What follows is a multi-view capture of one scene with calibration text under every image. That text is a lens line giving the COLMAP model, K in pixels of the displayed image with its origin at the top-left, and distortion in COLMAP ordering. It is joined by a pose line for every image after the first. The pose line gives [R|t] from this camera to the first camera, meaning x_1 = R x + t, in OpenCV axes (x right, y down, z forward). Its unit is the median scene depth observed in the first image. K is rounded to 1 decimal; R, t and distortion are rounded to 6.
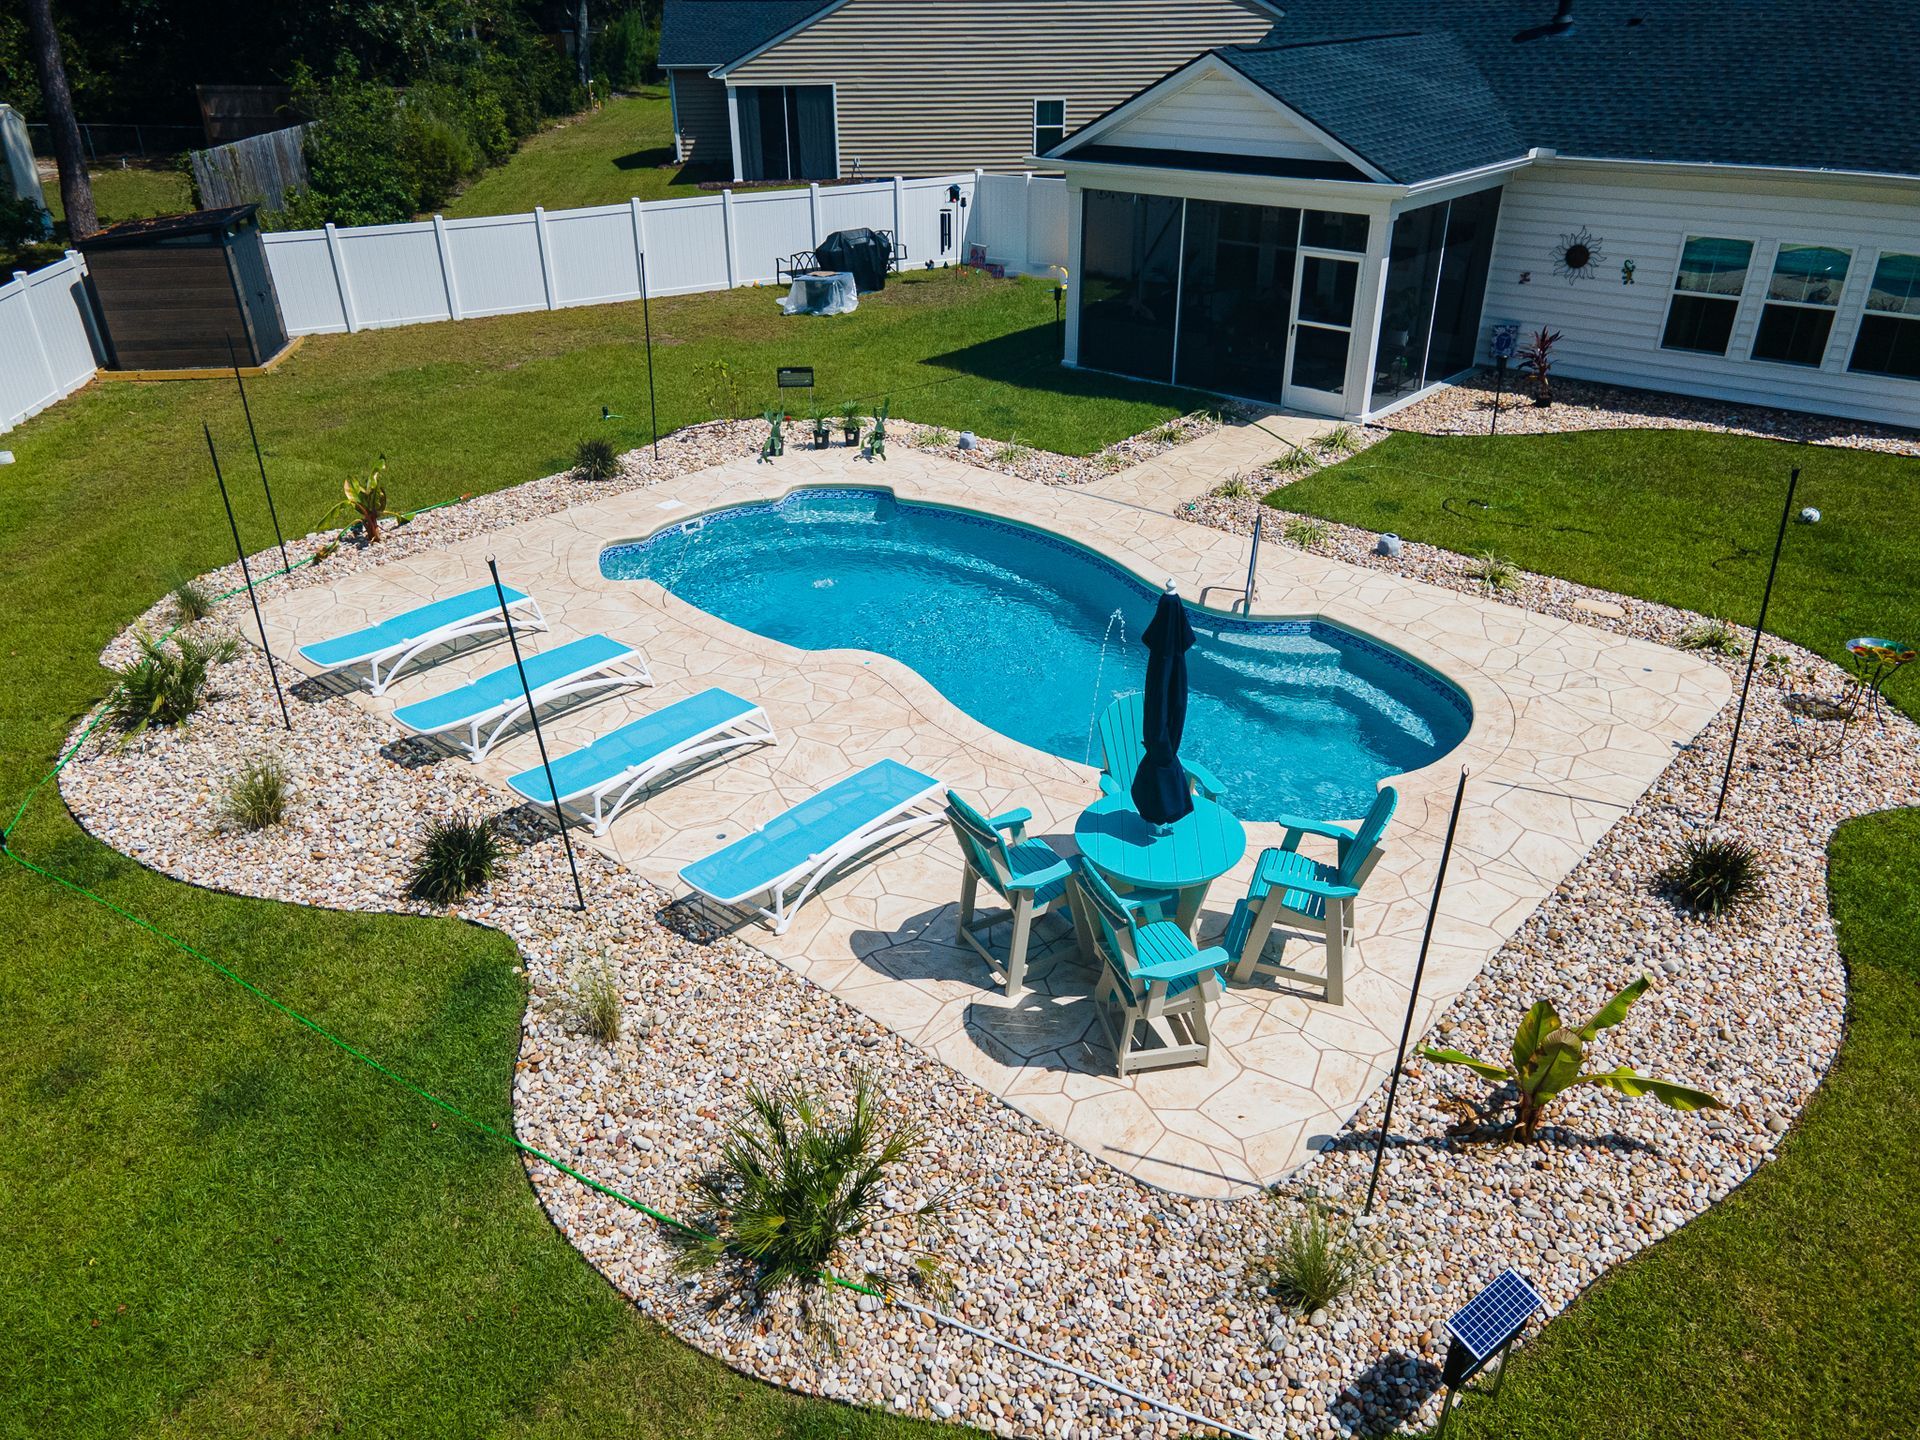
lens RADIAL K [[1394.3, 0, 944.9], [0, 1394.3, 706.9], [0, 0, 1]] dist [0.044446, 0.009571]
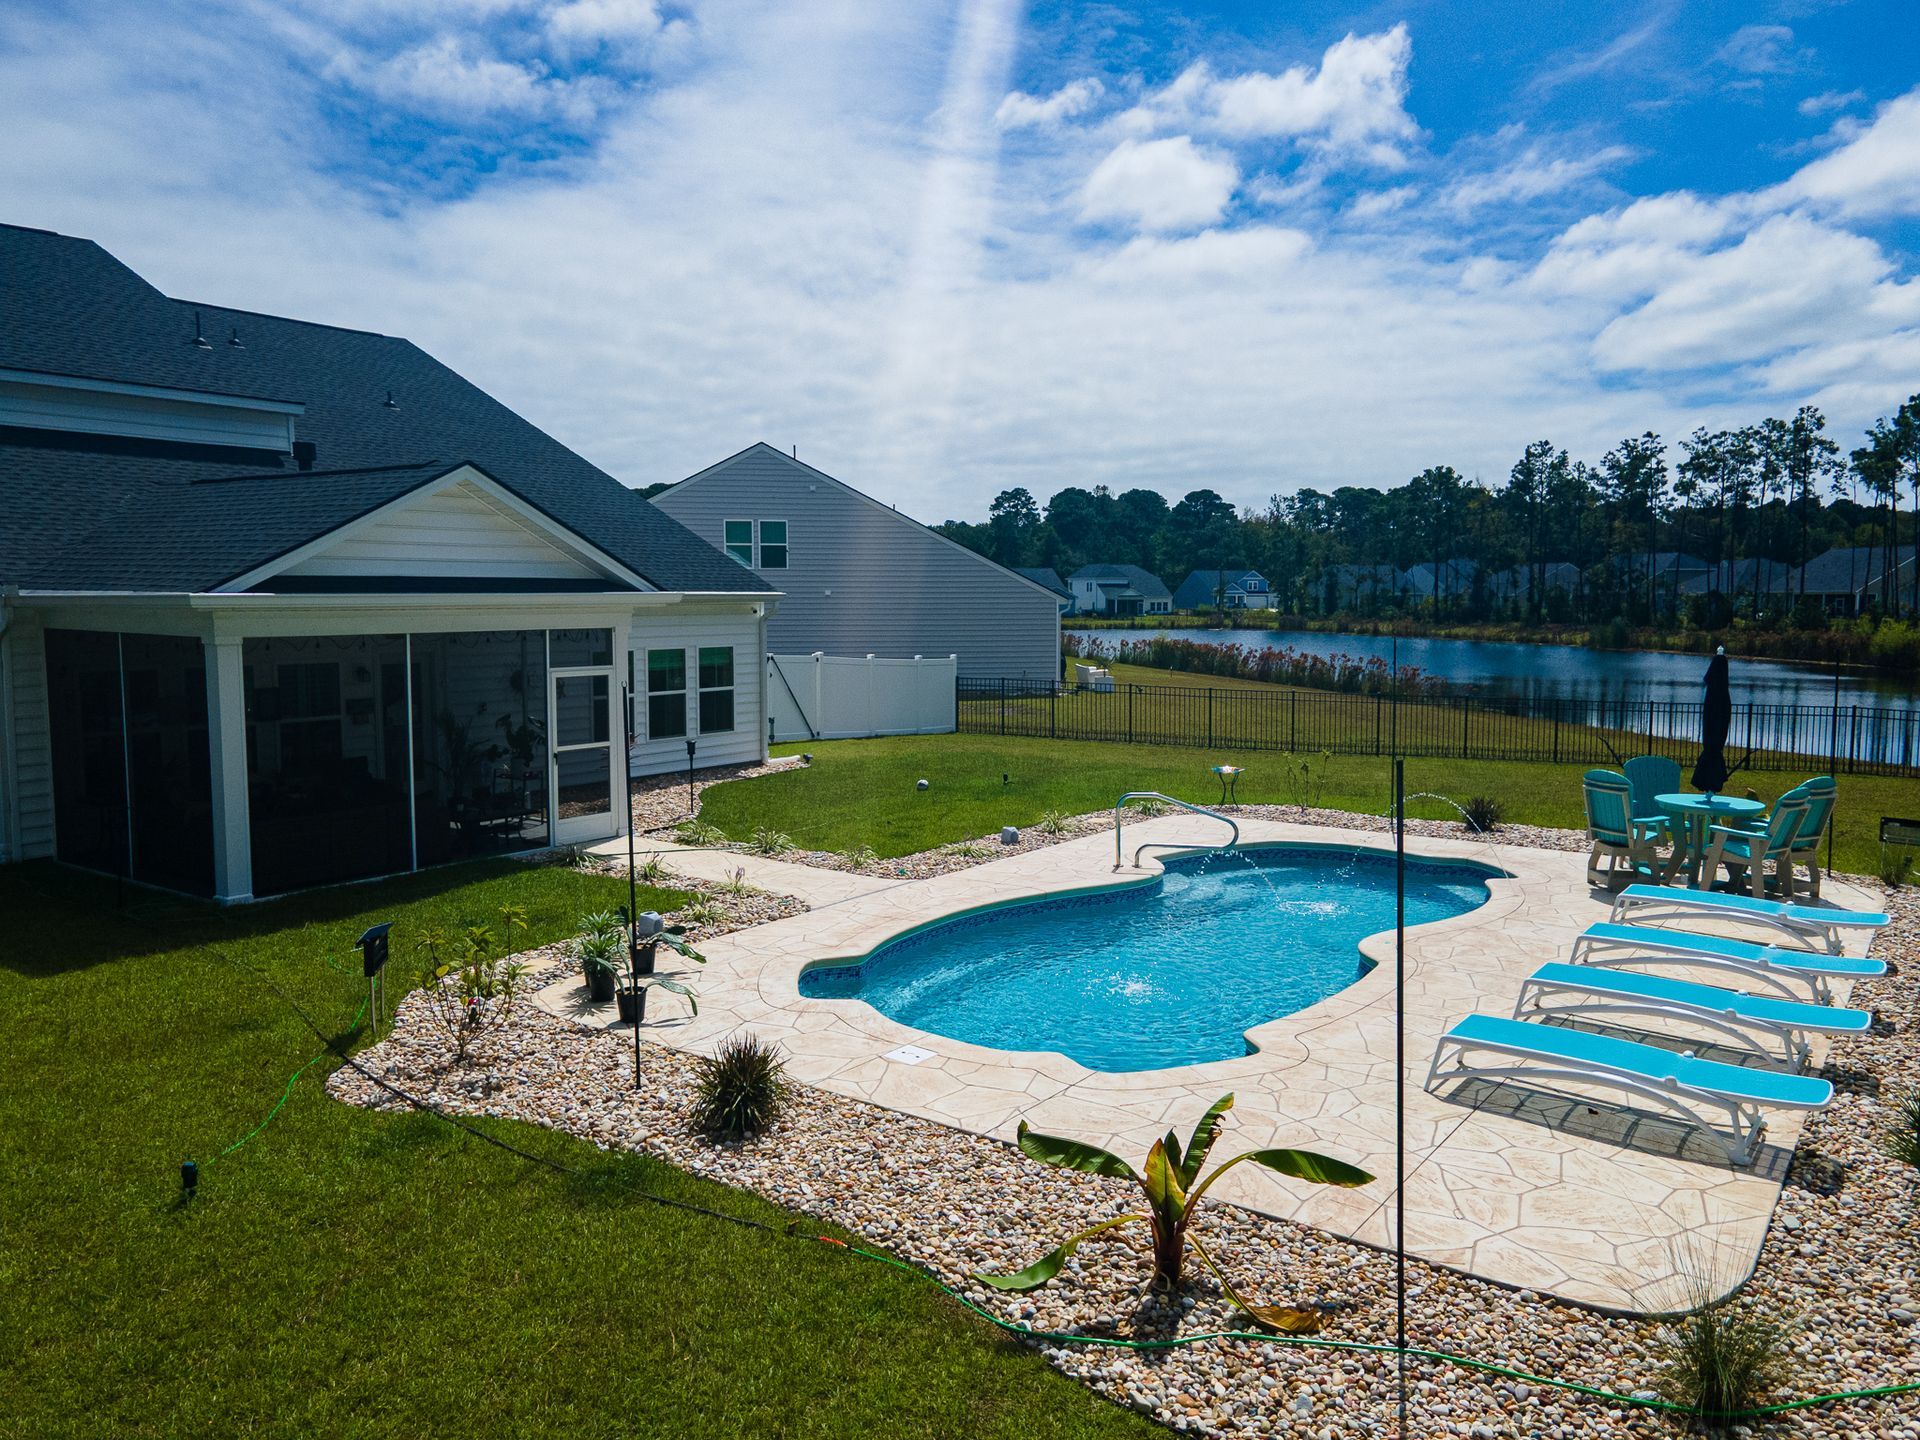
lens RADIAL K [[1394.3, 0, 959.4], [0, 1394.3, 719.8], [0, 0, 1]] dist [0.044446, 0.009571]
pose [[-0.120842, -0.077903, 0.989610, -0.673929], [0.461133, 0.878417, 0.125459, -0.291581], [-0.879064, 0.471502, -0.070227, 0.850090]]
